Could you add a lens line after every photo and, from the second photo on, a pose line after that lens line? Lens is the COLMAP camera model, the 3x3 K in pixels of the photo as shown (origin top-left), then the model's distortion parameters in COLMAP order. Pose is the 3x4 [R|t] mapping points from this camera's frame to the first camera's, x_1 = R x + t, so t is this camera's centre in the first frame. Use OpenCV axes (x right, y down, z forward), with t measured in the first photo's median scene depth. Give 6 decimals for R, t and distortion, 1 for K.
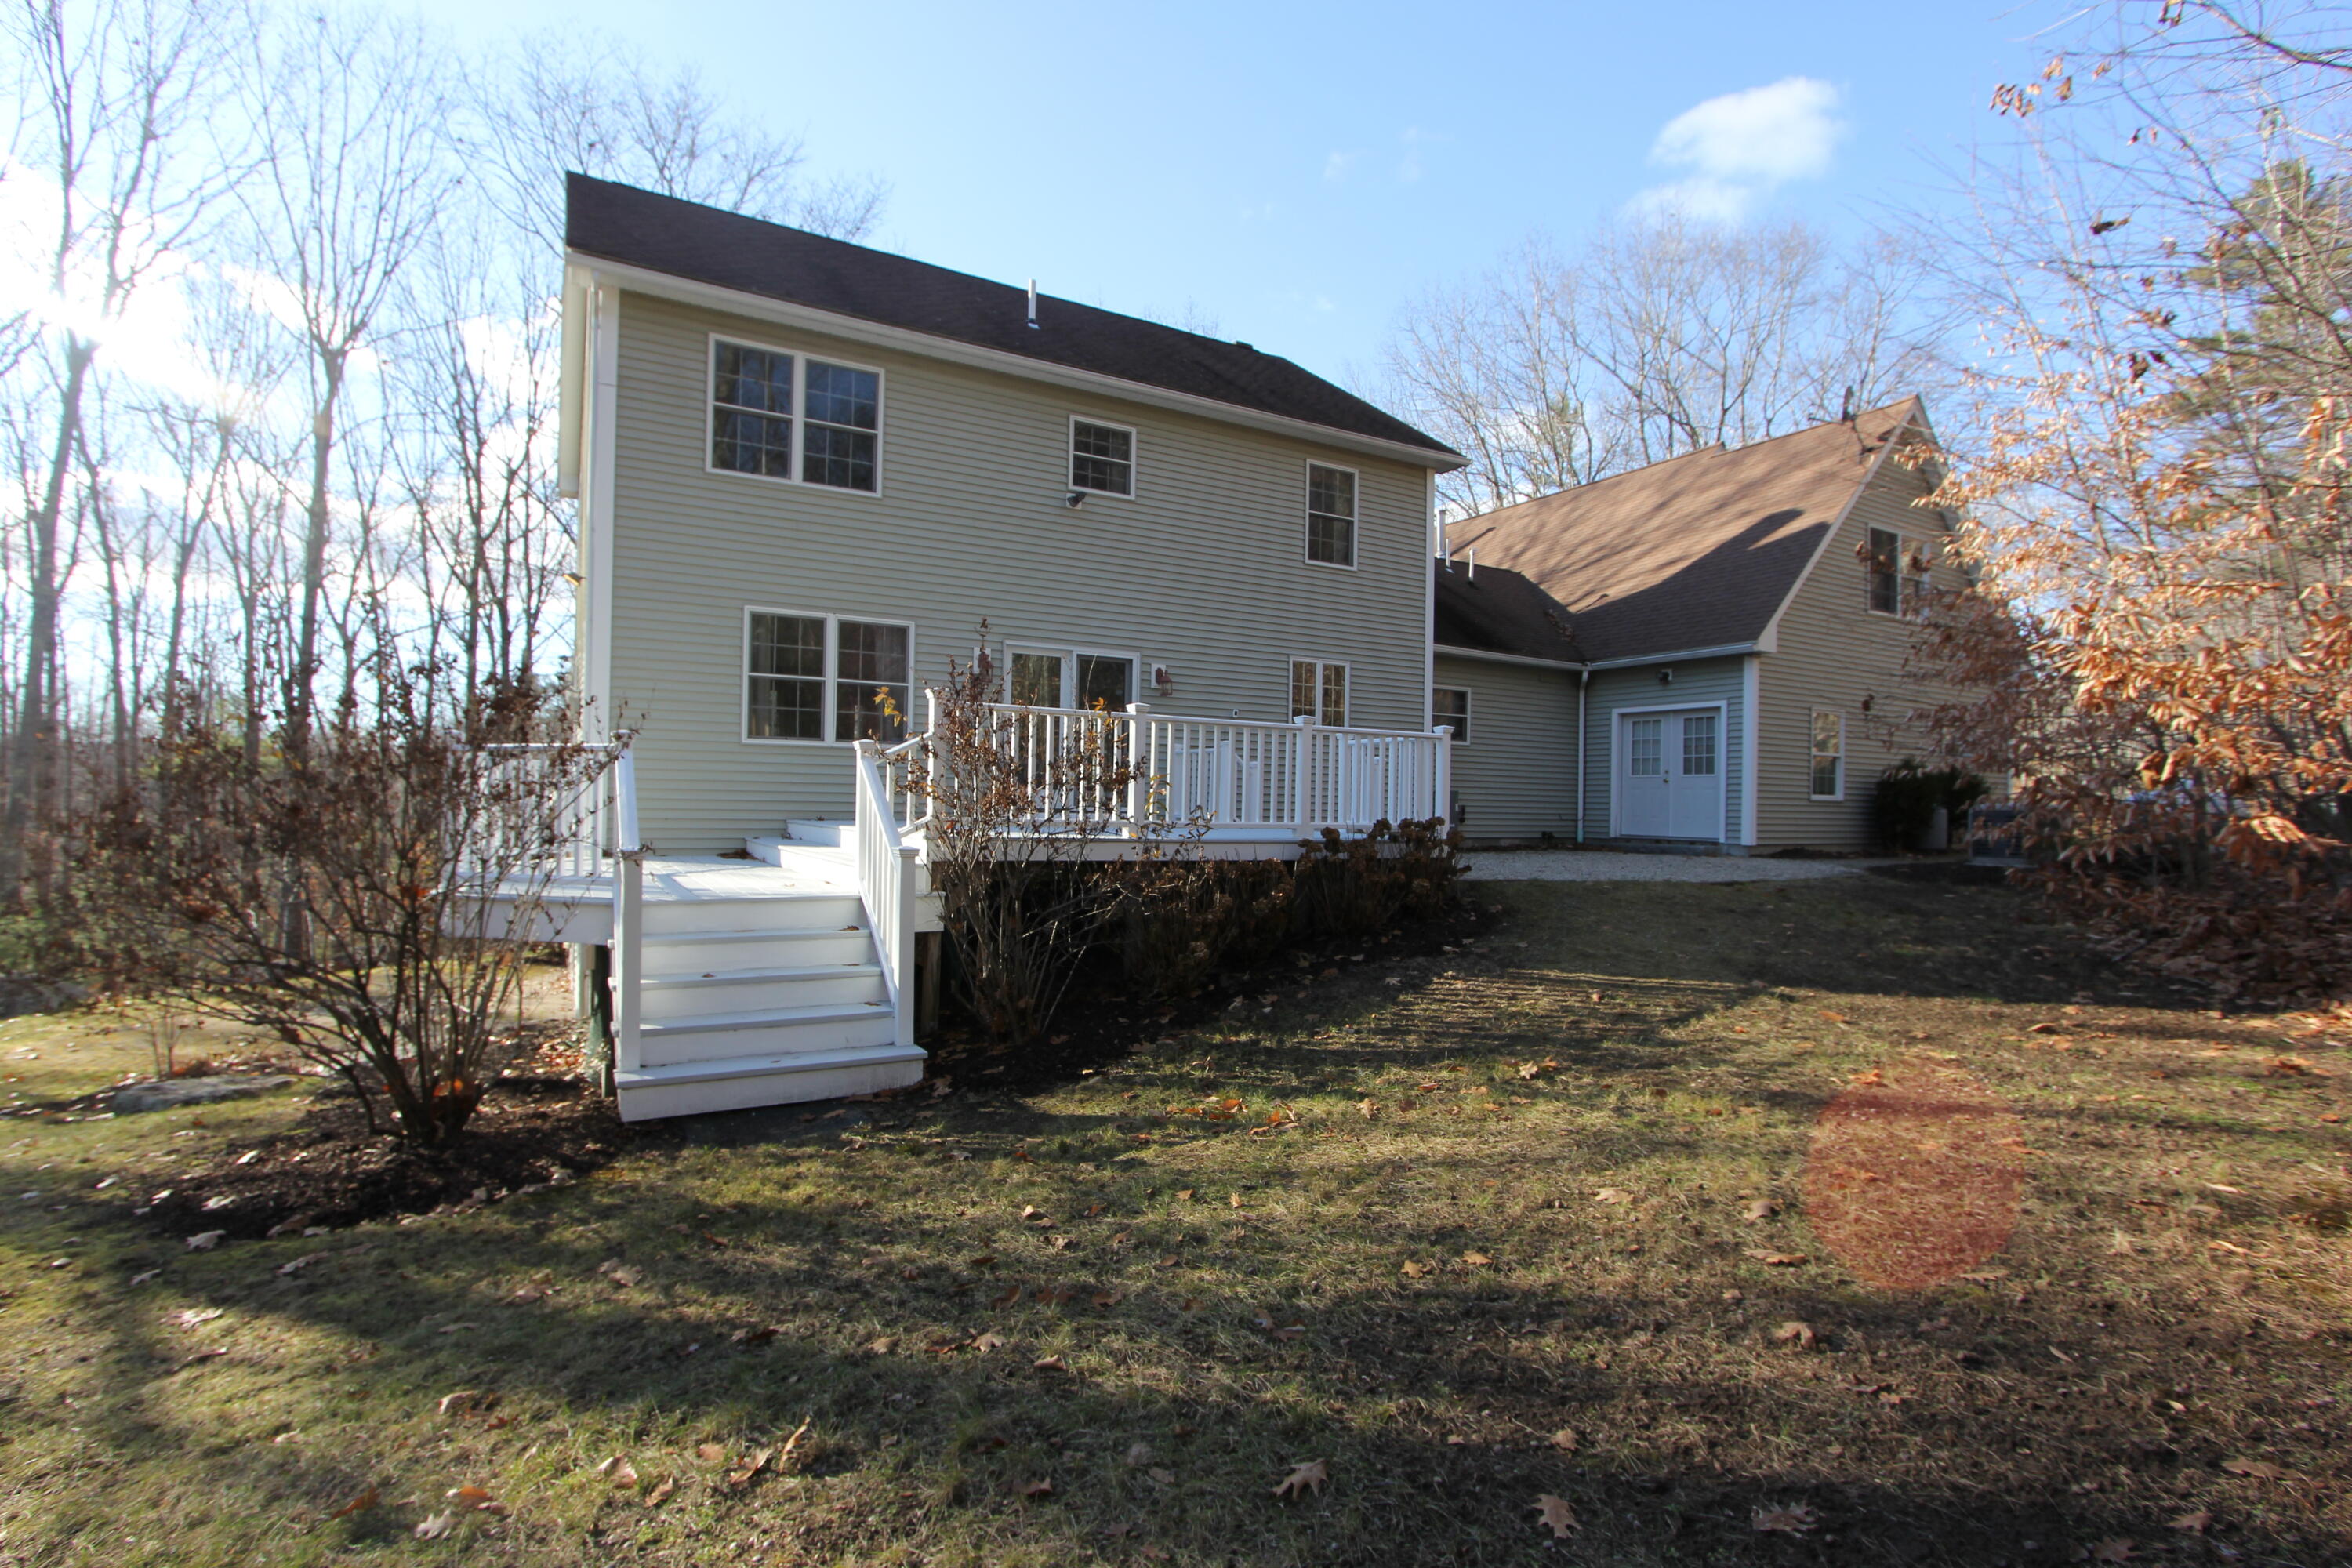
lens RADIAL K [[1090.5, 0, 1173.8], [0, 1090.5, 796.6], [0, 0, 1]] dist [-0.019962, 0.001978]
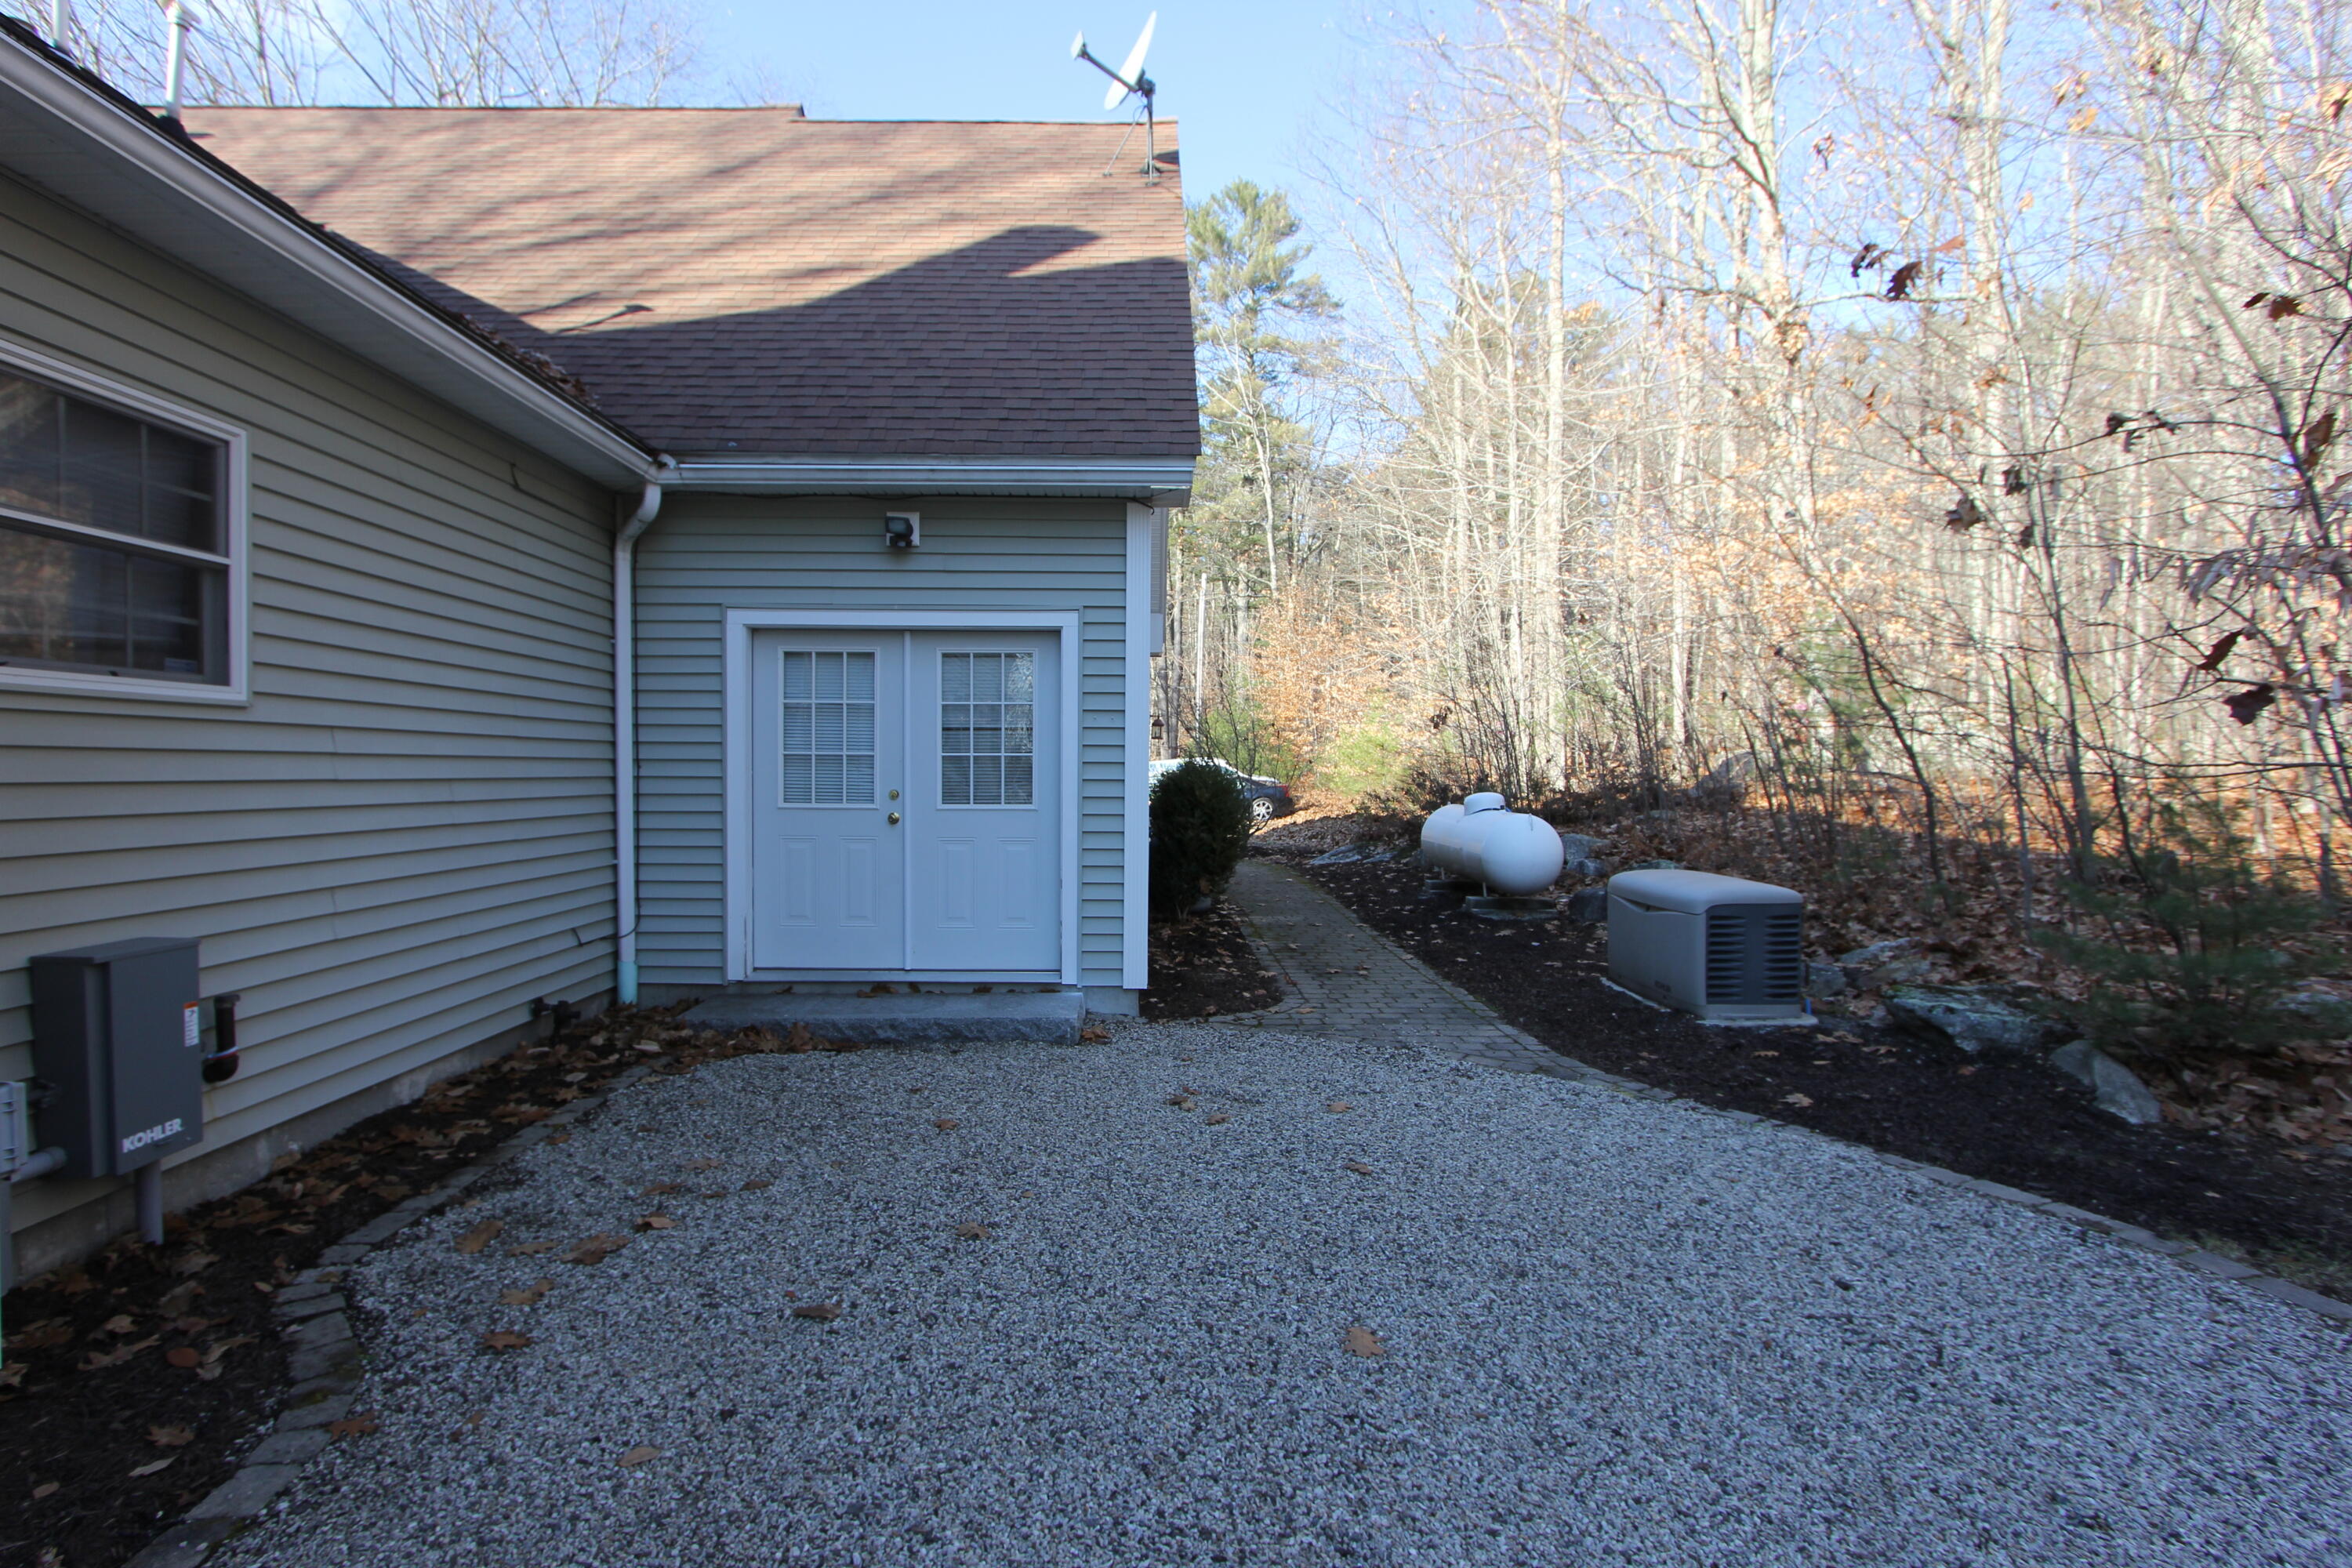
lens RADIAL K [[1090.5, 0, 1167.8], [0, 1090.5, 768.0], [0, 0, 1]] dist [-0.019962, 0.001978]
pose [[0.492370, -0.015886, 0.870241, 0.171382], [-0.003949, 0.999782, 0.020485, -0.038087], [-0.870377, -0.013523, 0.492200, 0.709867]]
